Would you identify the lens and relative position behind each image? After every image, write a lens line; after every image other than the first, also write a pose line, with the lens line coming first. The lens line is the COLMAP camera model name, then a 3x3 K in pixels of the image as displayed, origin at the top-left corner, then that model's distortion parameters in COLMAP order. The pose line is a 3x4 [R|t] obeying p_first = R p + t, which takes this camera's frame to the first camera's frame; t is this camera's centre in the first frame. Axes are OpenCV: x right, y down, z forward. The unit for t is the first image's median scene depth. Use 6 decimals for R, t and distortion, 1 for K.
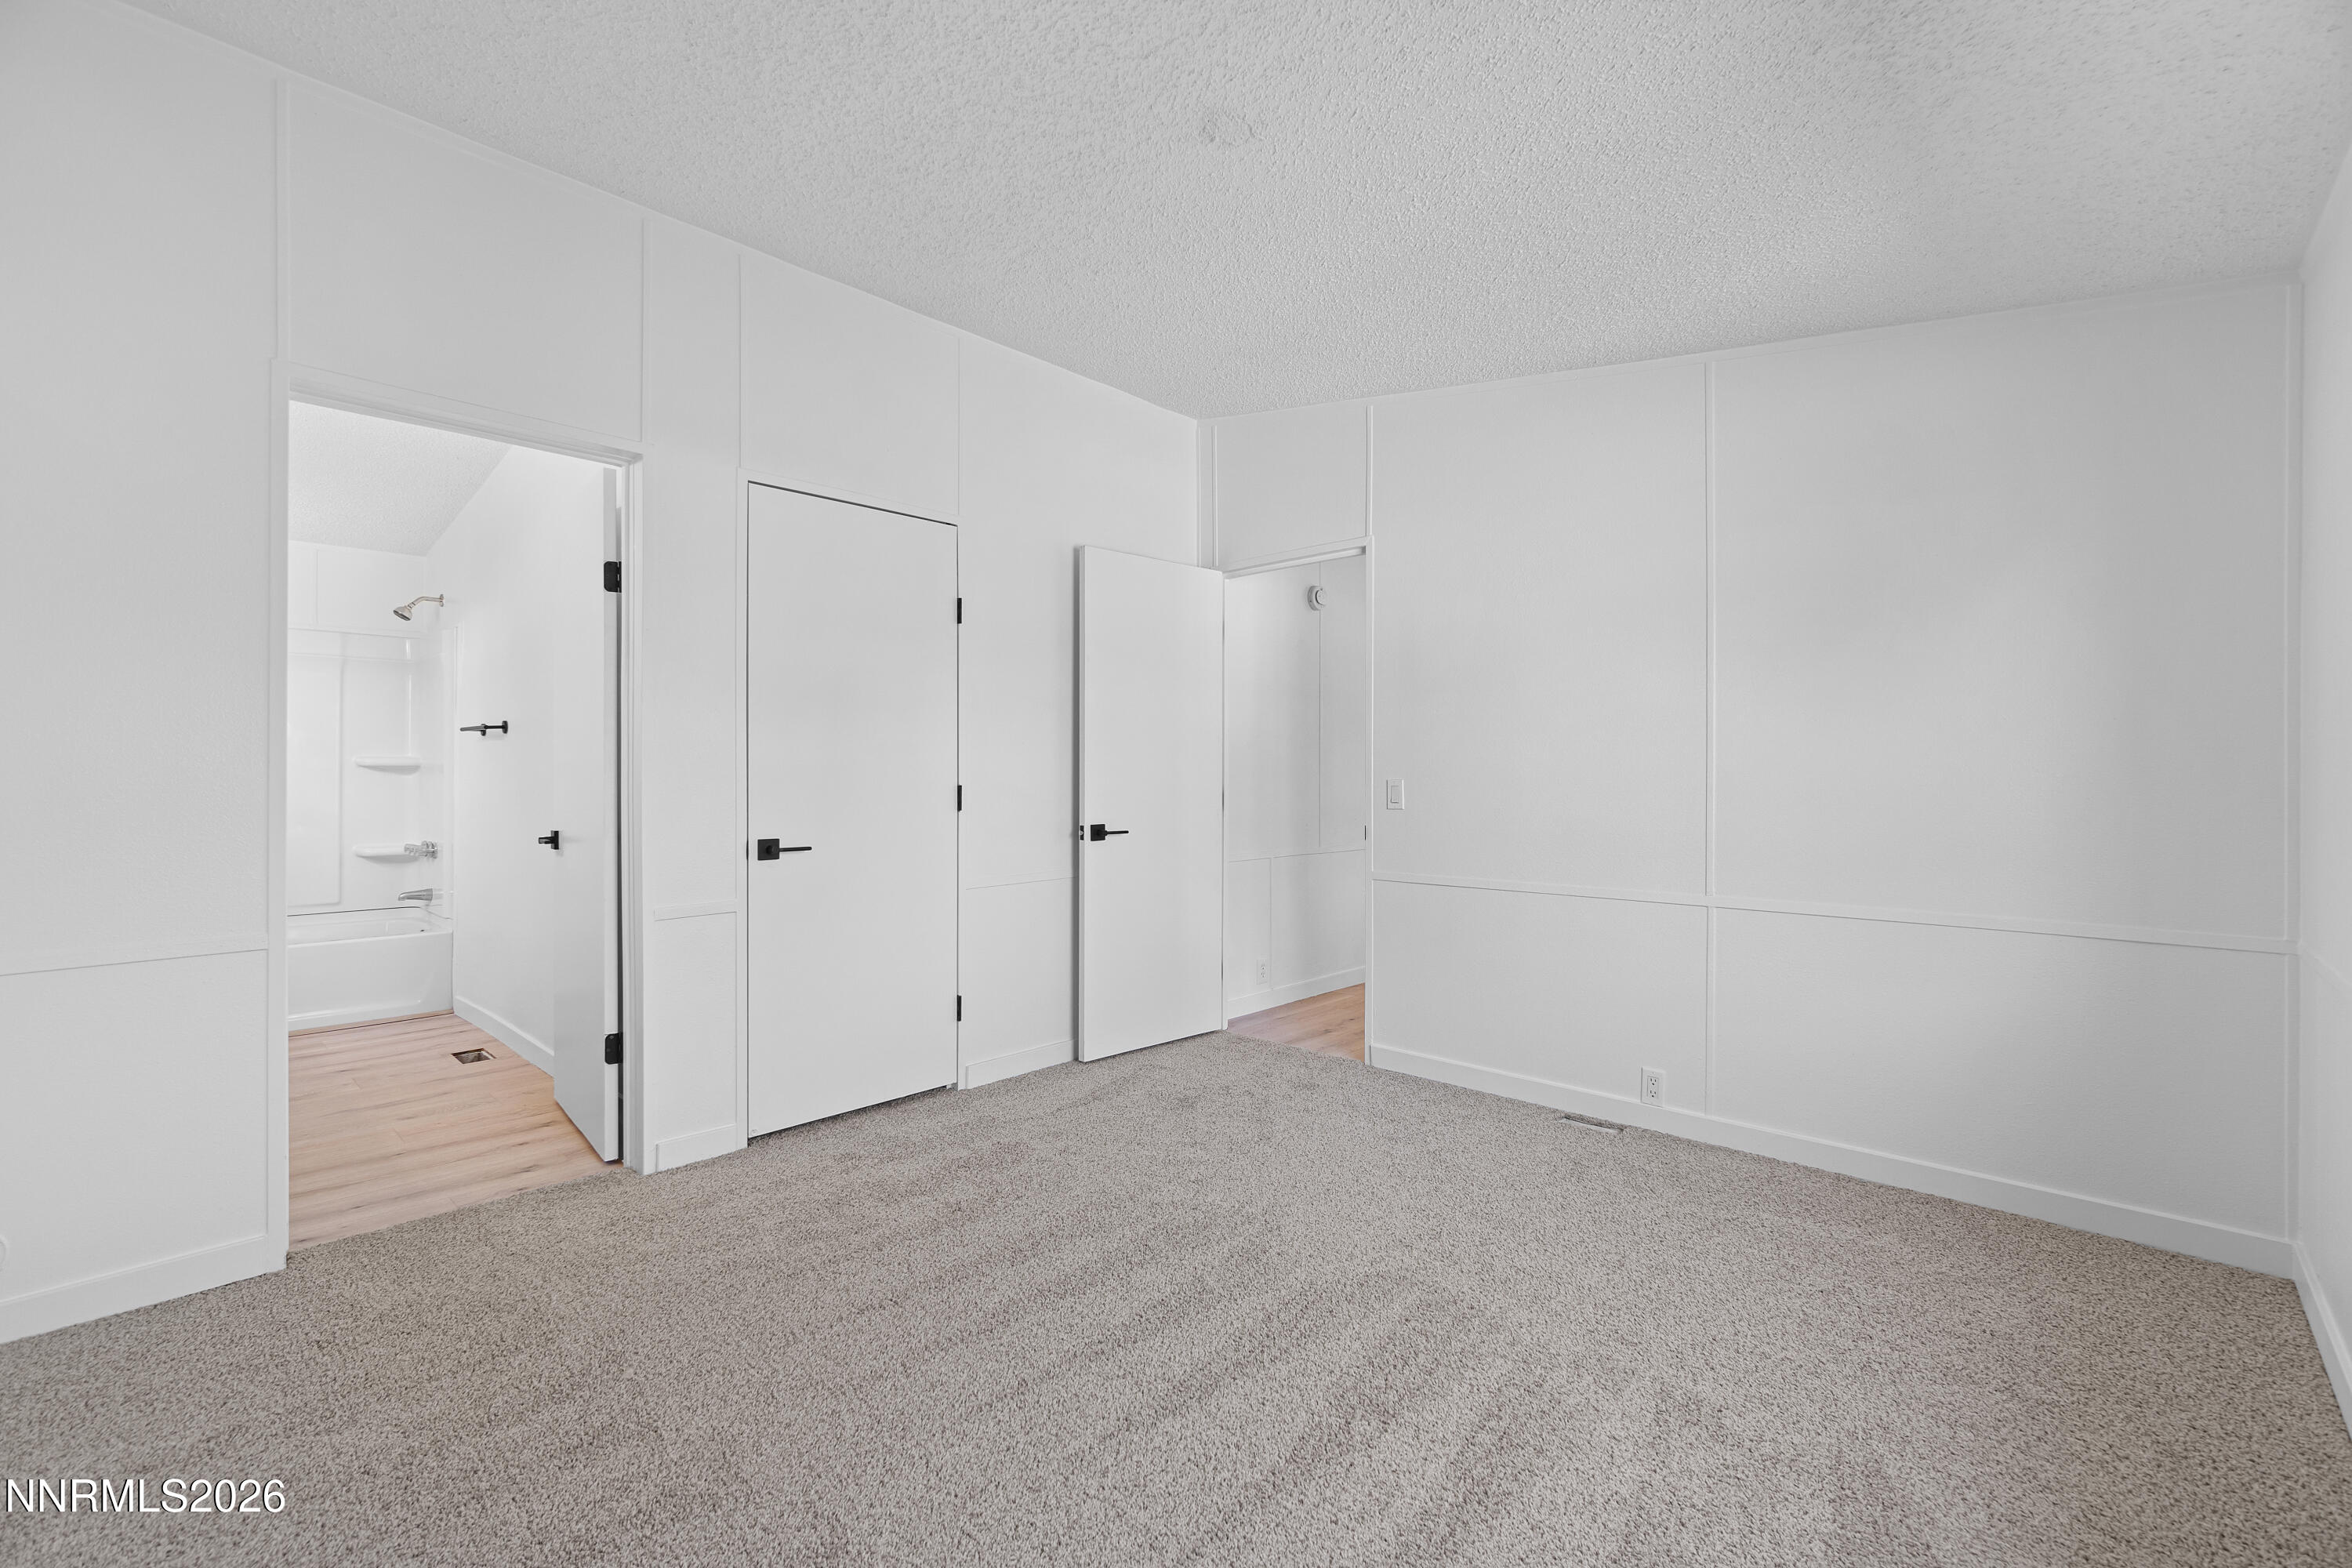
lens RADIAL K [[1008.9, 0, 1170.6], [0, 1008.9, 775.1], [0, 0, 1]] dist [0.002250, -0.000103]
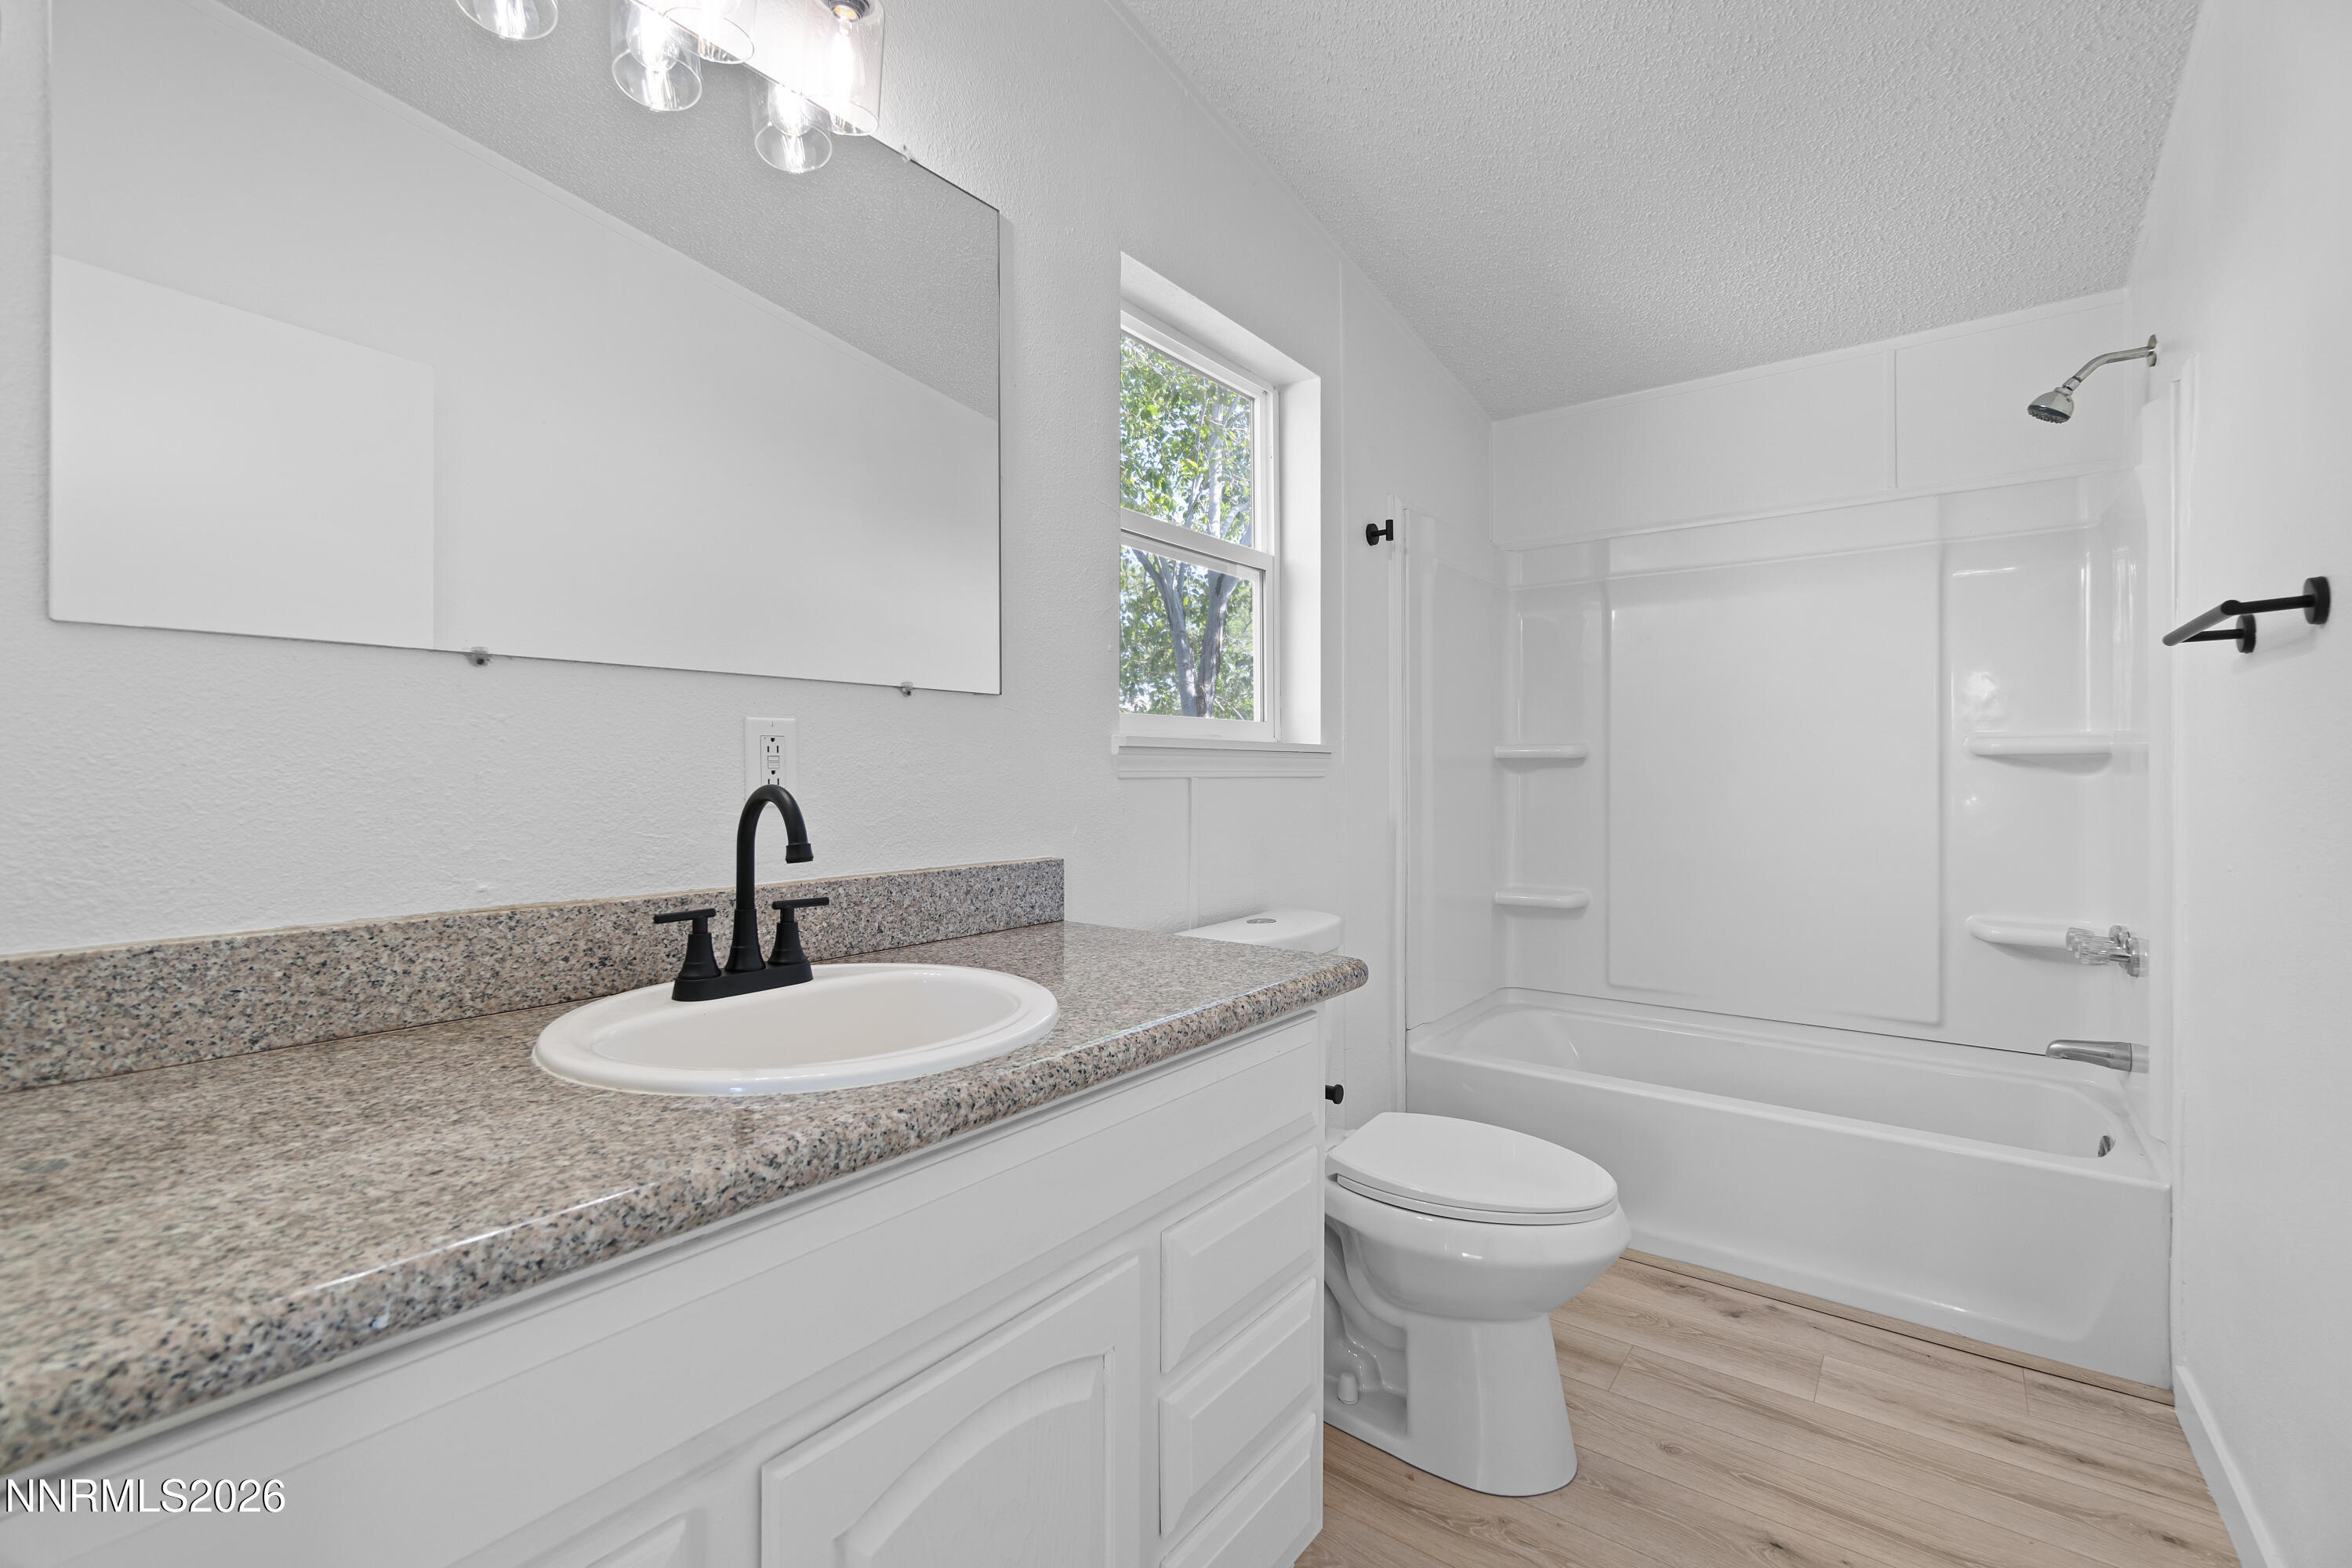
lens RADIAL K [[1008.9, 0, 1171.6], [0, 1008.9, 775.9], [0, 0, 1]] dist [0.002250, -0.000103]
pose [[0.097063, -0.008129, -0.995245, -0.351361], [-0.002095, 0.999963, -0.008372, 0.005784], [0.995276, 0.002898, 0.097043, 0.563545]]
